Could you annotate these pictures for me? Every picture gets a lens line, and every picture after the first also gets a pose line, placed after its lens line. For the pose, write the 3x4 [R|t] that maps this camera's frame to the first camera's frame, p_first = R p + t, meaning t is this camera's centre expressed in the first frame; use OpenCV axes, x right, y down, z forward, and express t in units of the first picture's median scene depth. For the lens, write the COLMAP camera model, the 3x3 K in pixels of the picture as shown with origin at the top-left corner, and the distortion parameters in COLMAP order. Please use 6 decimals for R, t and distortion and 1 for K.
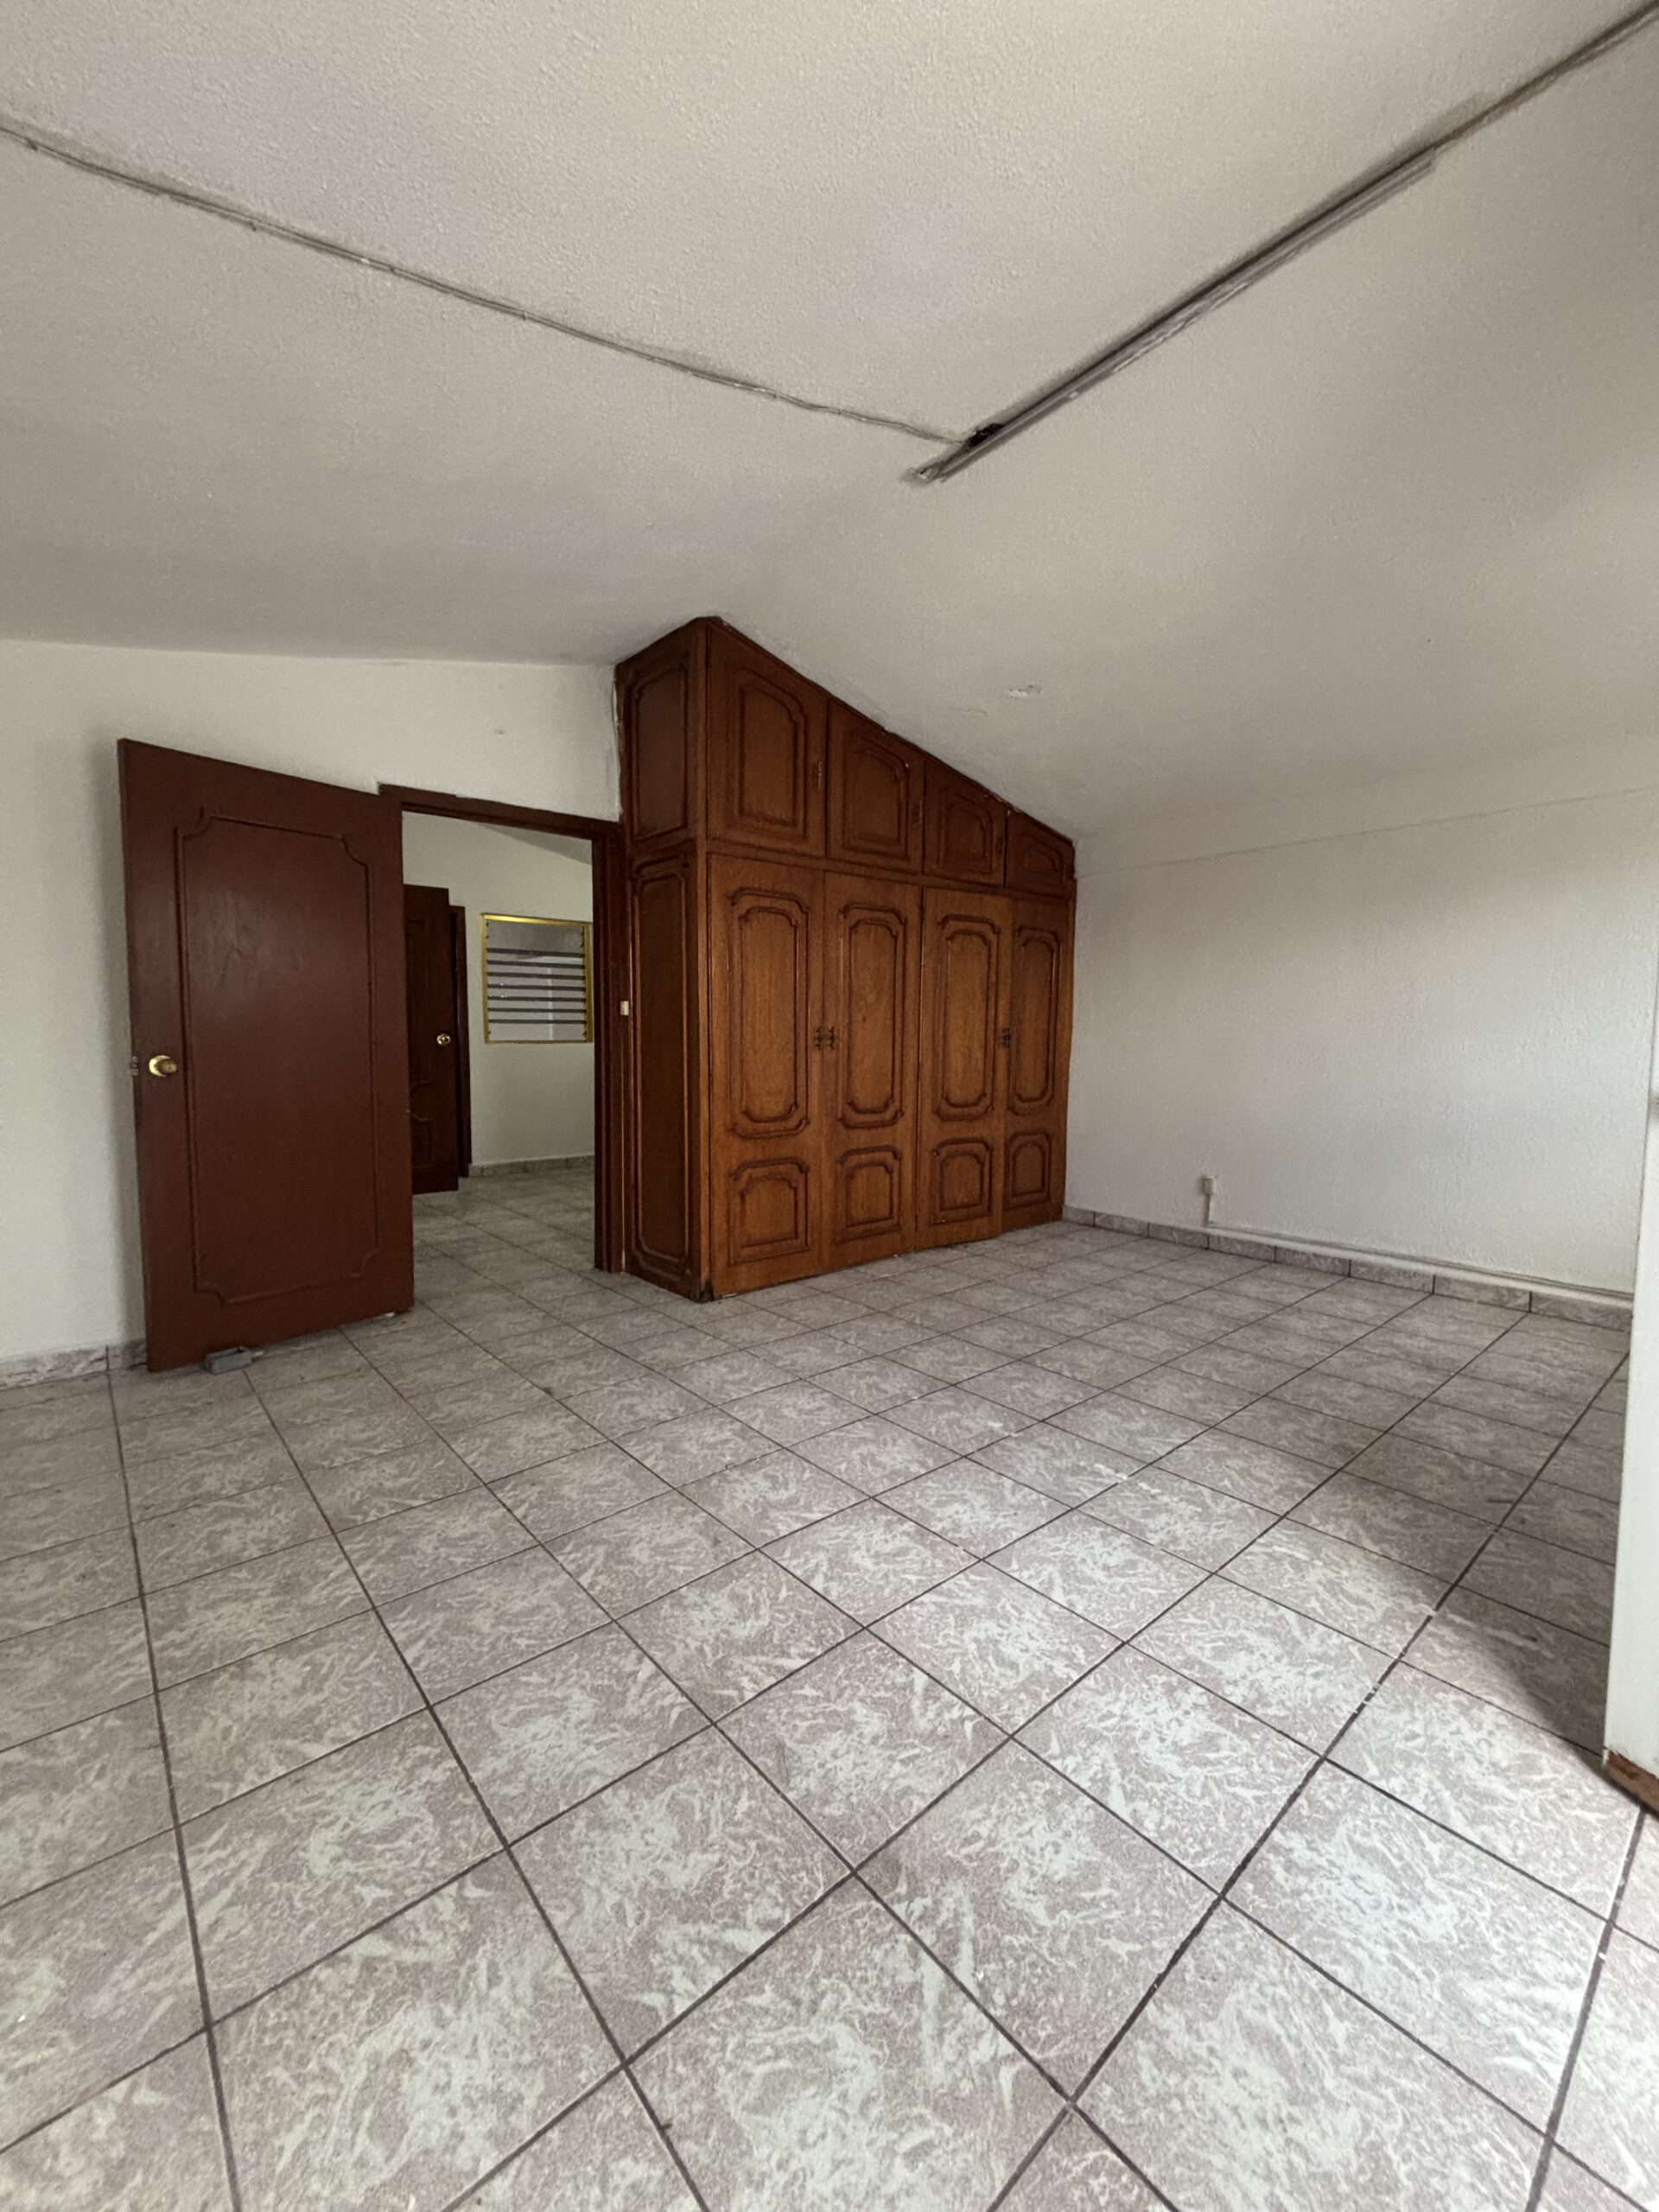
lens RADIAL K [[894.5, 0, 824.1], [0, 894.5, 1104.5], [0, 0, 1]] dist [-0.003218, 0.000112]
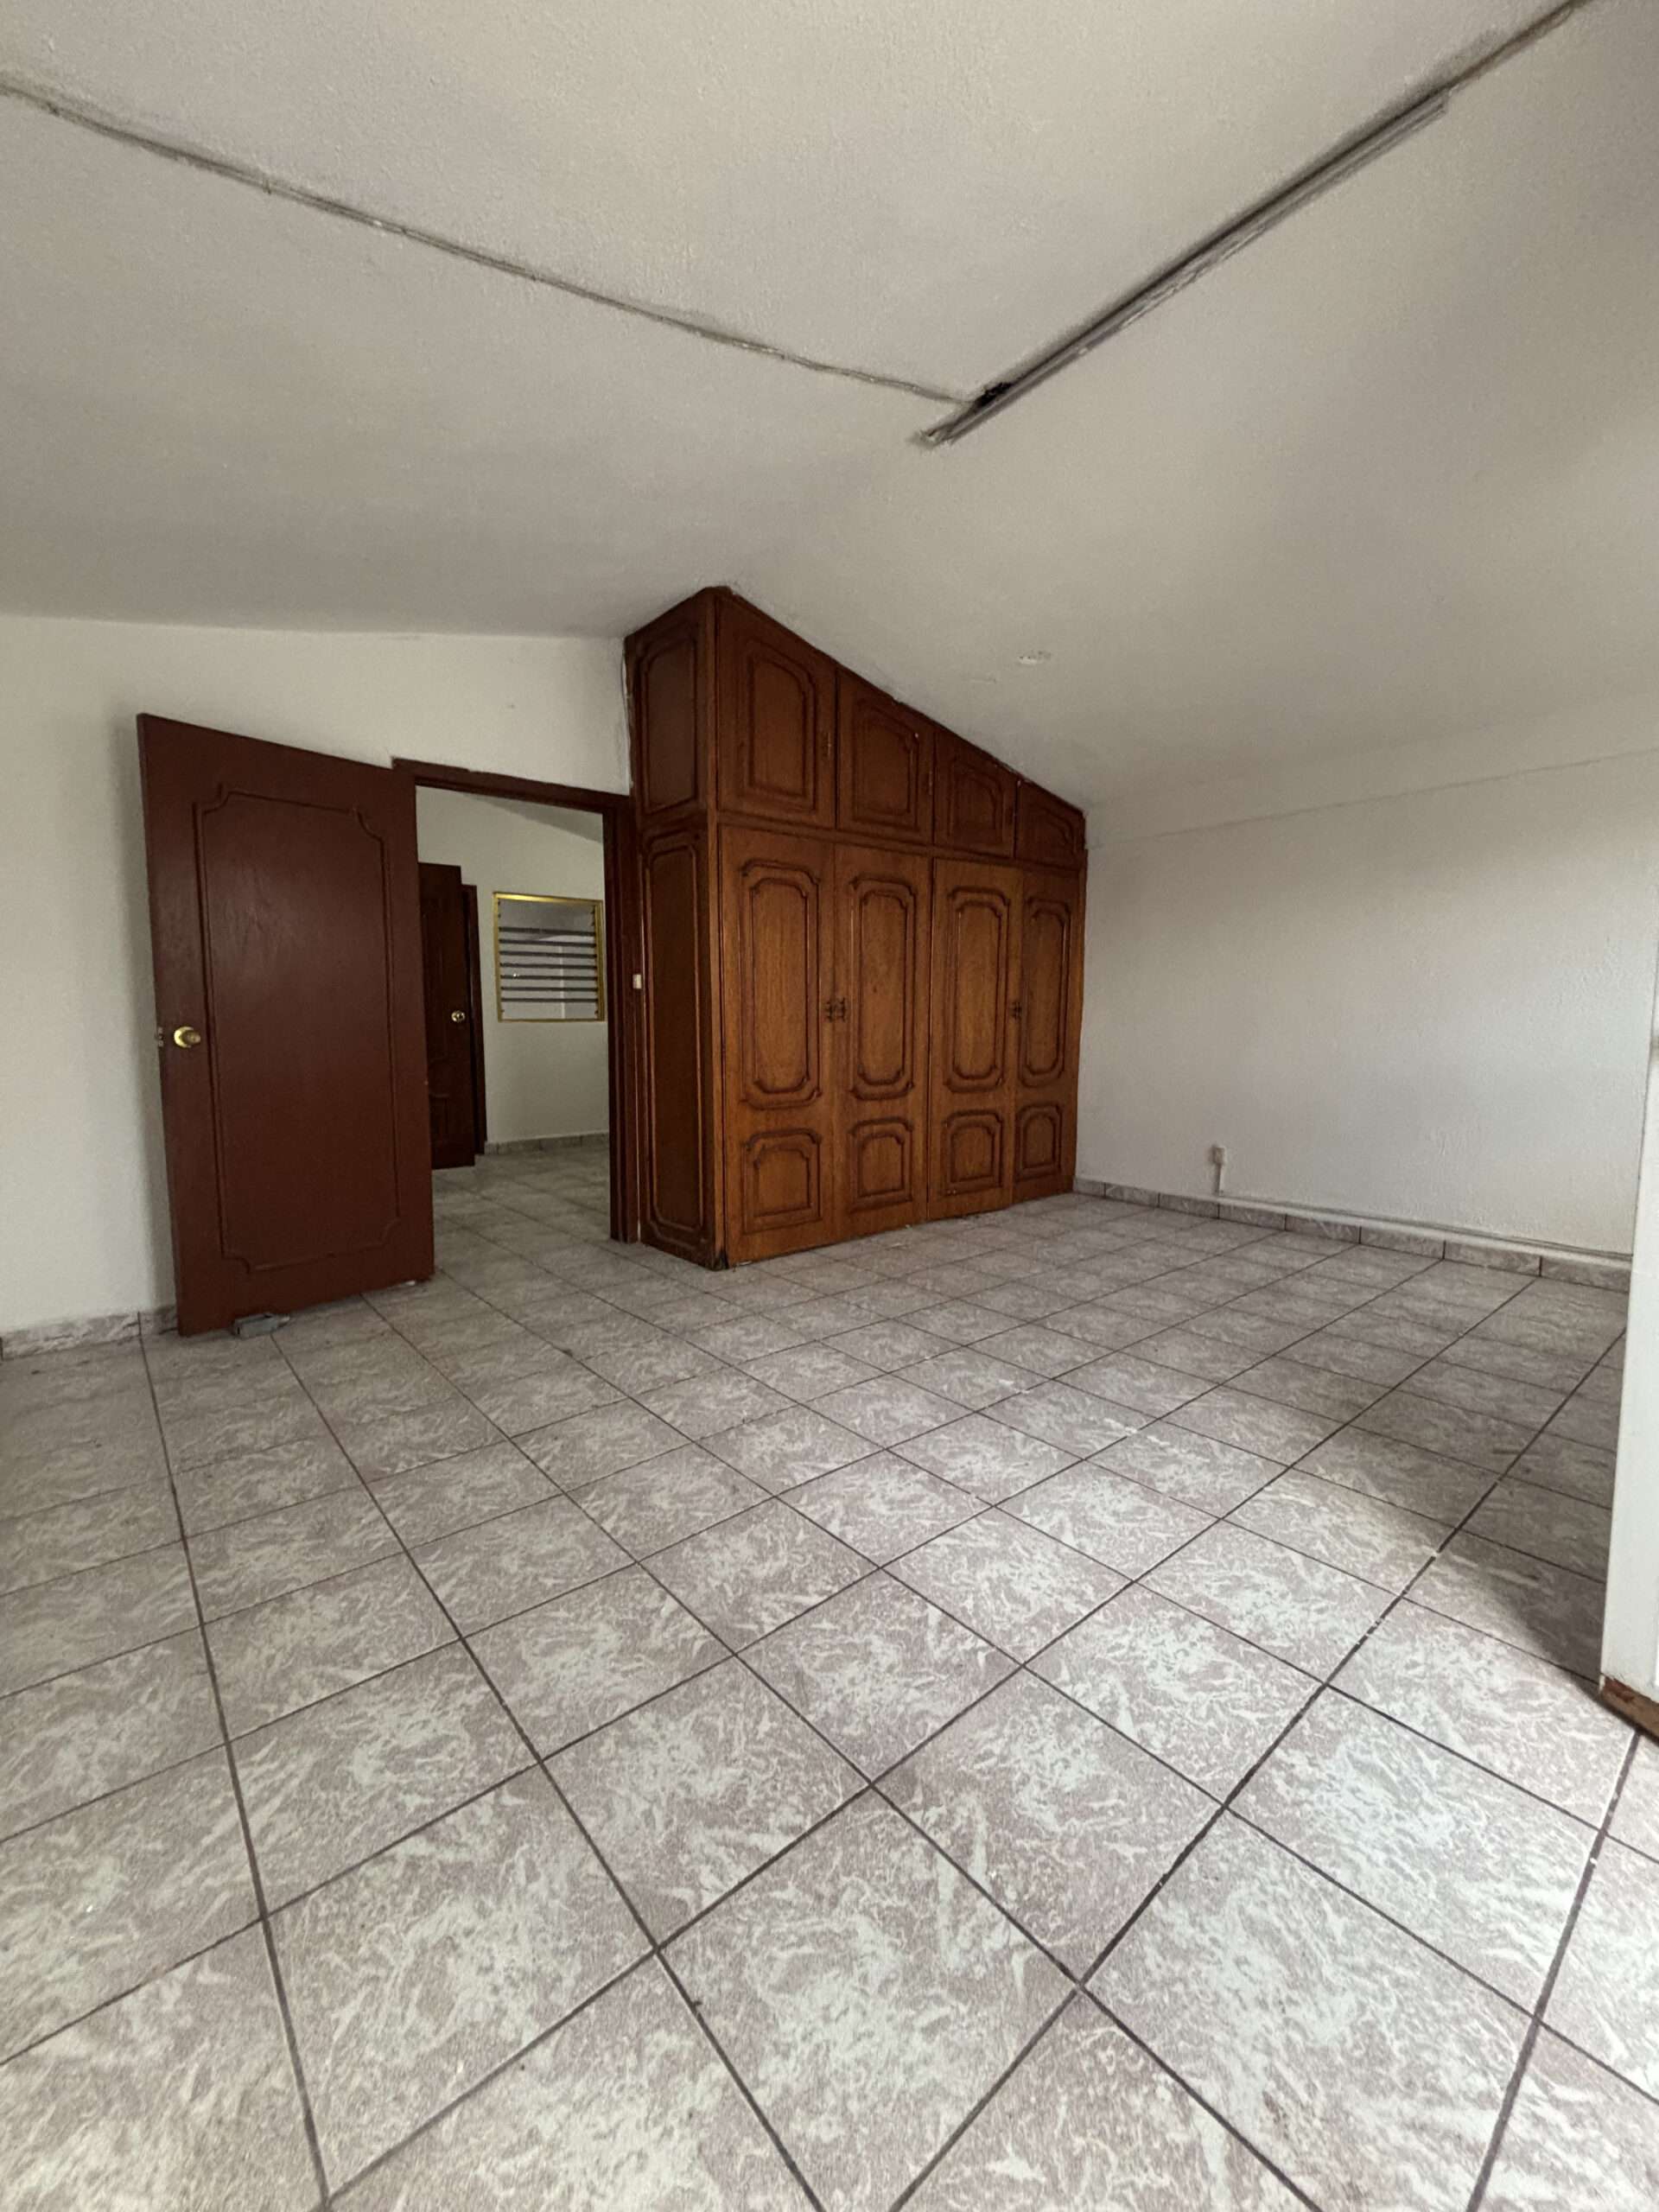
lens RADIAL K [[894.5, 0, 823.4], [0, 894.5, 1106.0], [0, 0, 1]] dist [-0.003218, 0.000112]
pose [[0.999903, -0.006377, -0.012386, -0.001731], [0.006629, 0.999768, 0.020484, 0.015212], [0.012253, -0.020564, 0.999713, -0.009947]]
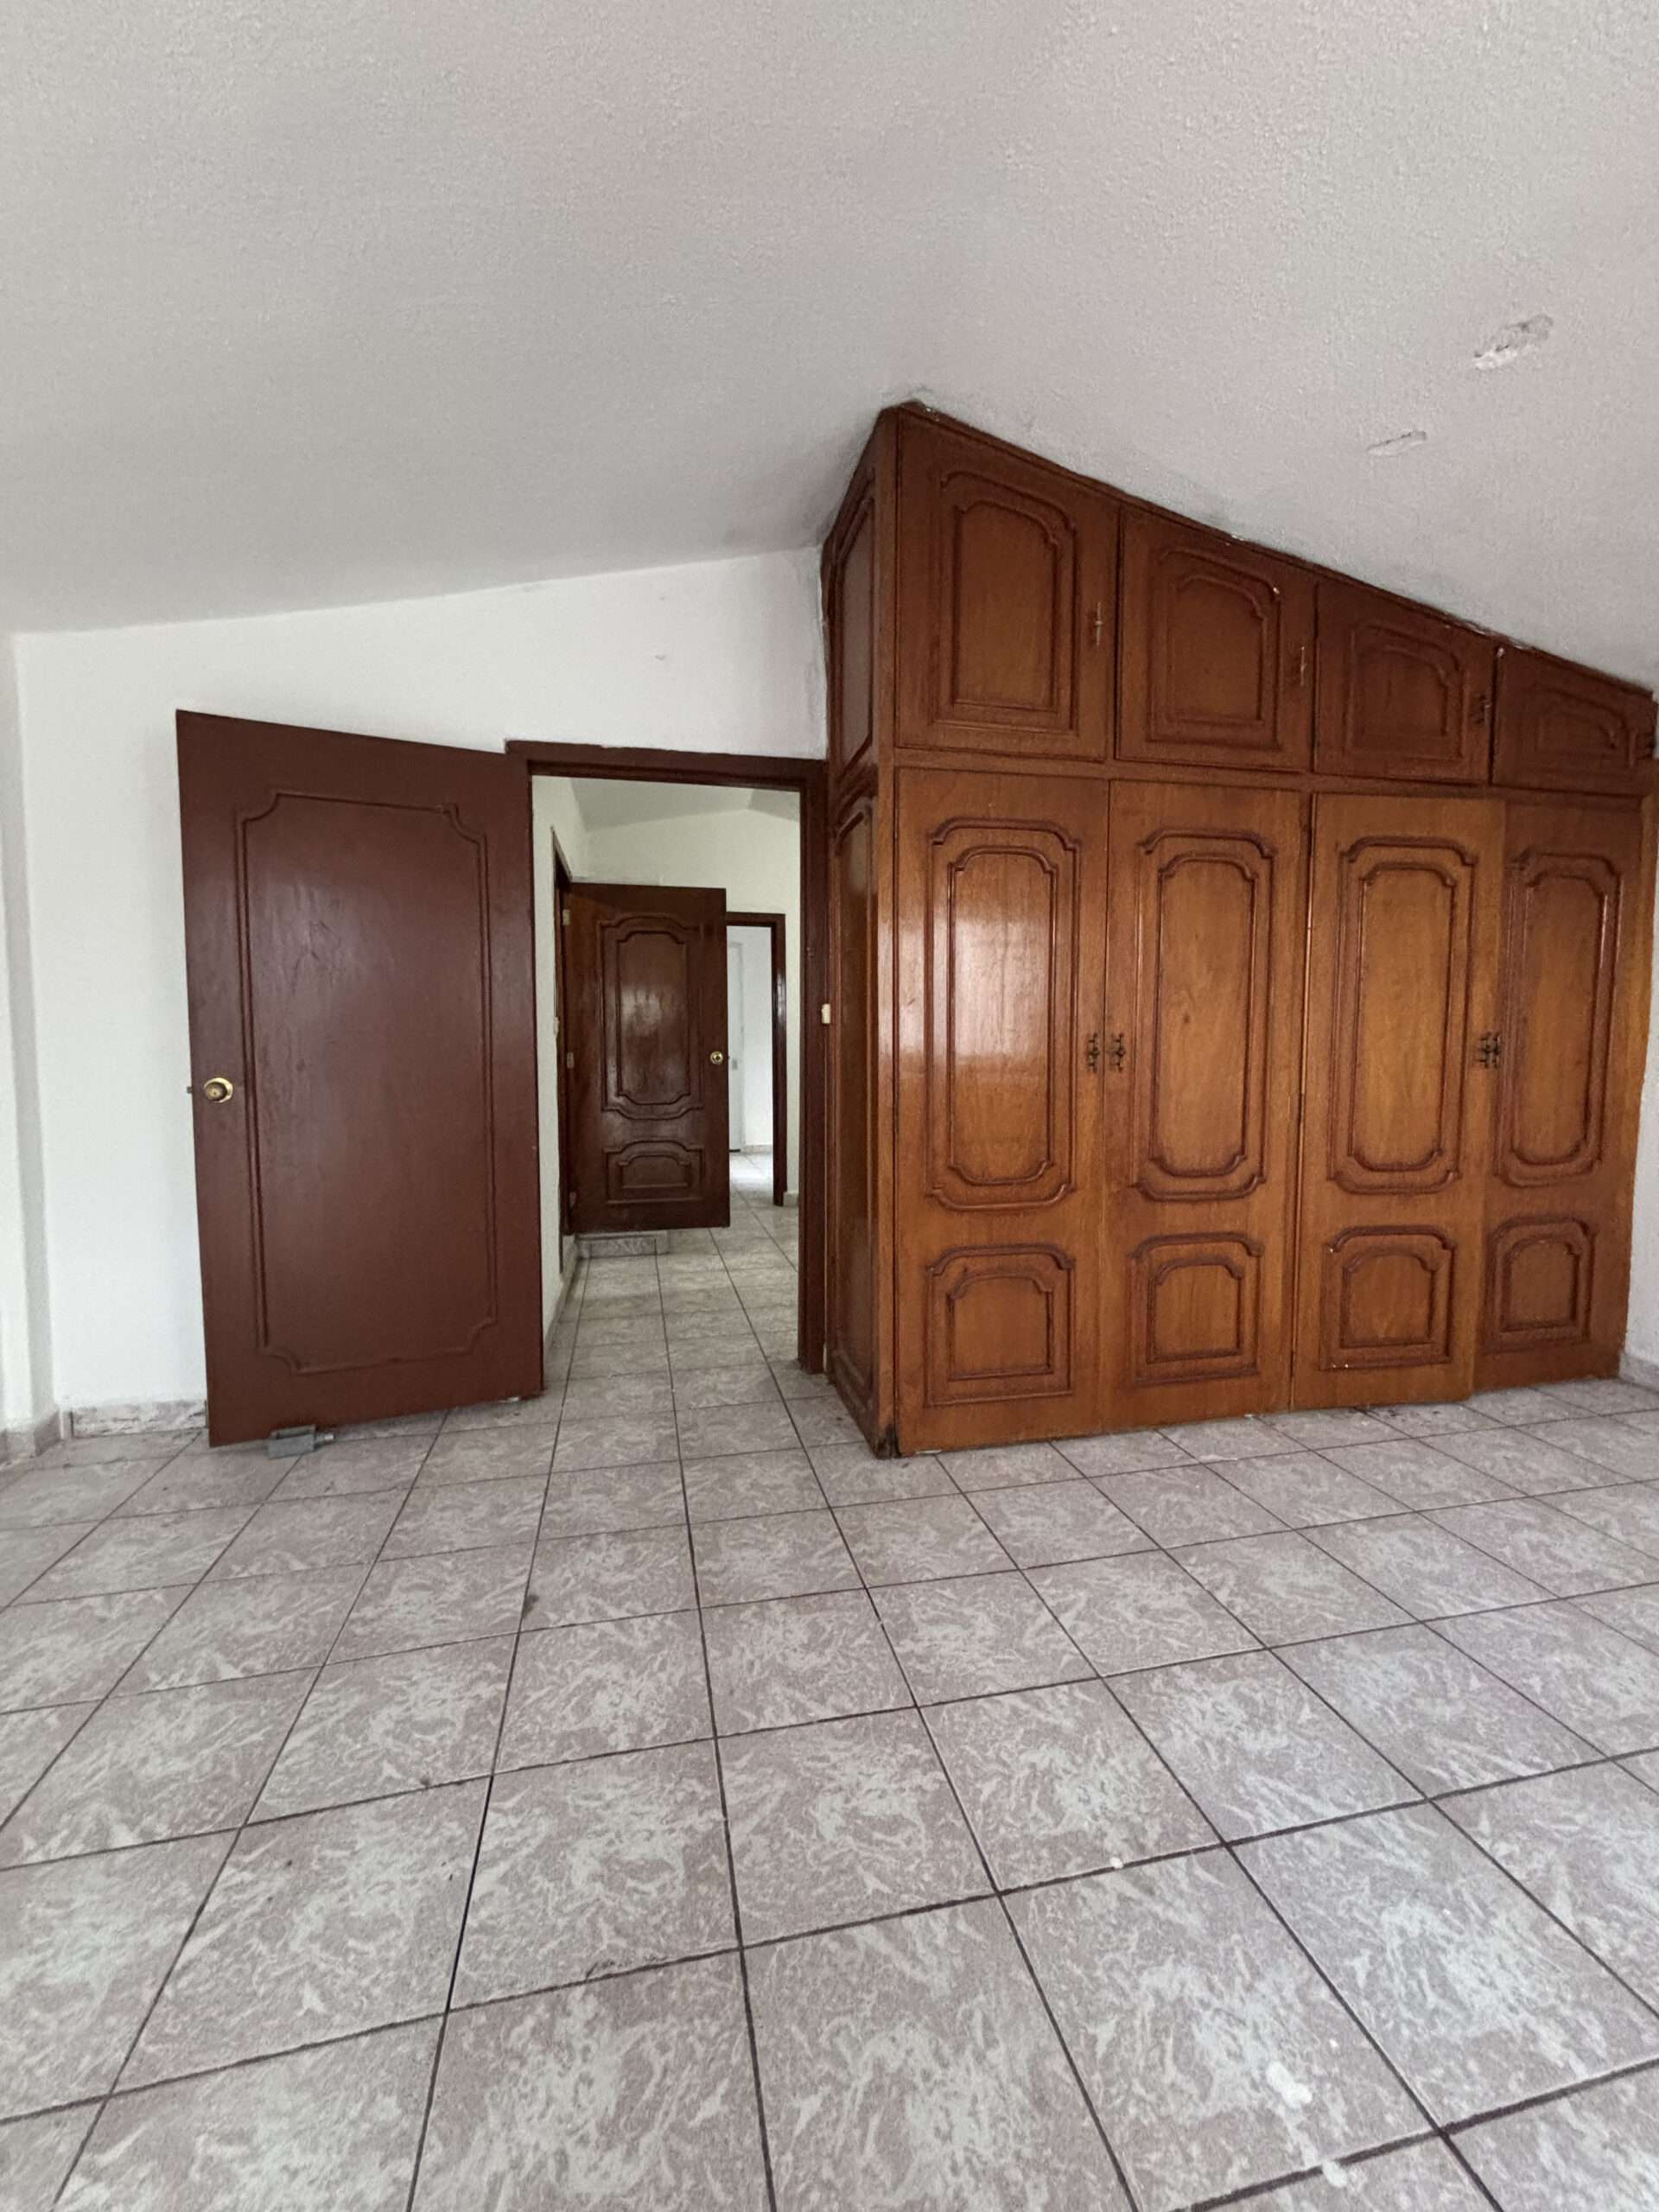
lens RADIAL K [[894.5, 0, 825.9], [0, 894.5, 1101.3], [0, 0, 1]] dist [-0.003218, 0.000112]
pose [[0.881274, 0.019412, -0.472207, 0.136154], [-0.030166, 0.999429, -0.015214, -0.029088], [0.471643, 0.027652, 0.881356, 0.412013]]
